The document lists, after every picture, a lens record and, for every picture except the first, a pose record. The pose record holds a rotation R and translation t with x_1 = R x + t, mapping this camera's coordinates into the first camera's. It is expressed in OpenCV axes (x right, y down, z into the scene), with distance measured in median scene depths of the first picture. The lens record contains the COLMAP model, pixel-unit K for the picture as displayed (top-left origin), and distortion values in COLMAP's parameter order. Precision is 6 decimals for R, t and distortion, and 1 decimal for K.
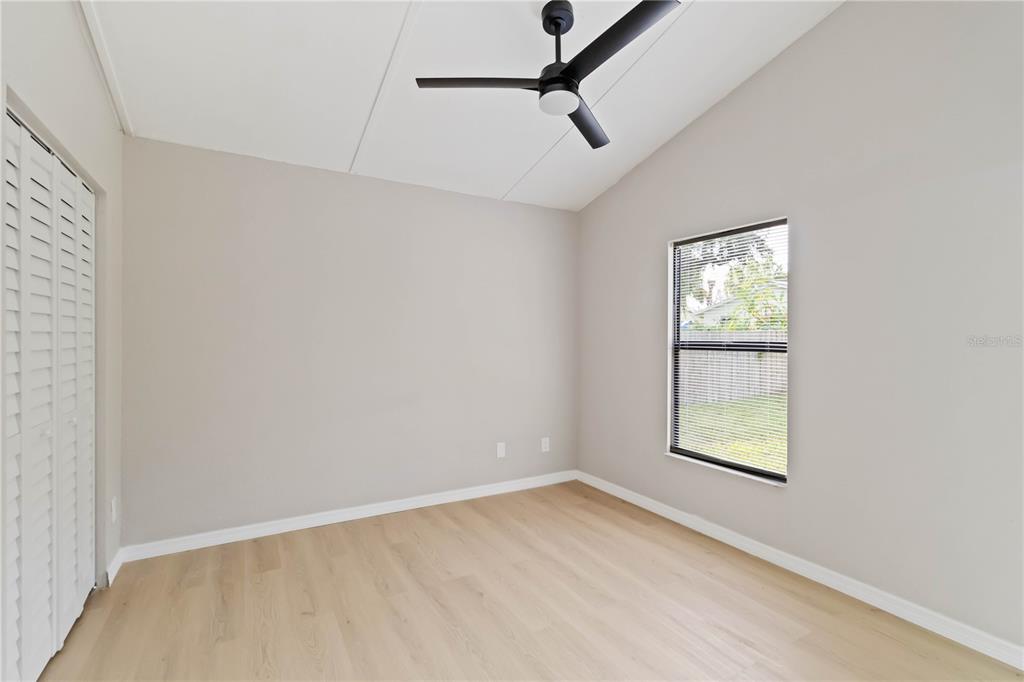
lens RADIAL K [[483.1, 0, 512.7], [0, 483.1, 335.5], [0, 0, 1]] dist [-0.000309, -0.000140]
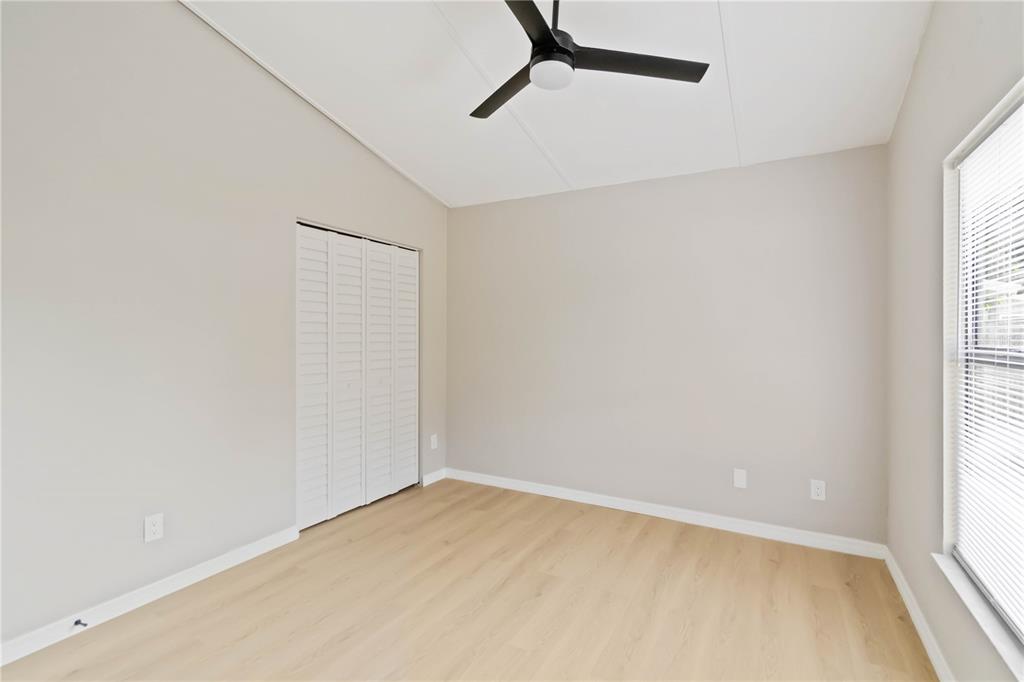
lens RADIAL K [[469.7, 0, 517.5], [0, 469.7, 334.2], [0, 0, 1]] dist [0.002248, 0.000105]
pose [[0.518514, -0.001306, -0.855068, 0.521957], [-0.002135, 0.999994, -0.002822, 0.001016], [0.855066, 0.003288, 0.518508, 0.323737]]
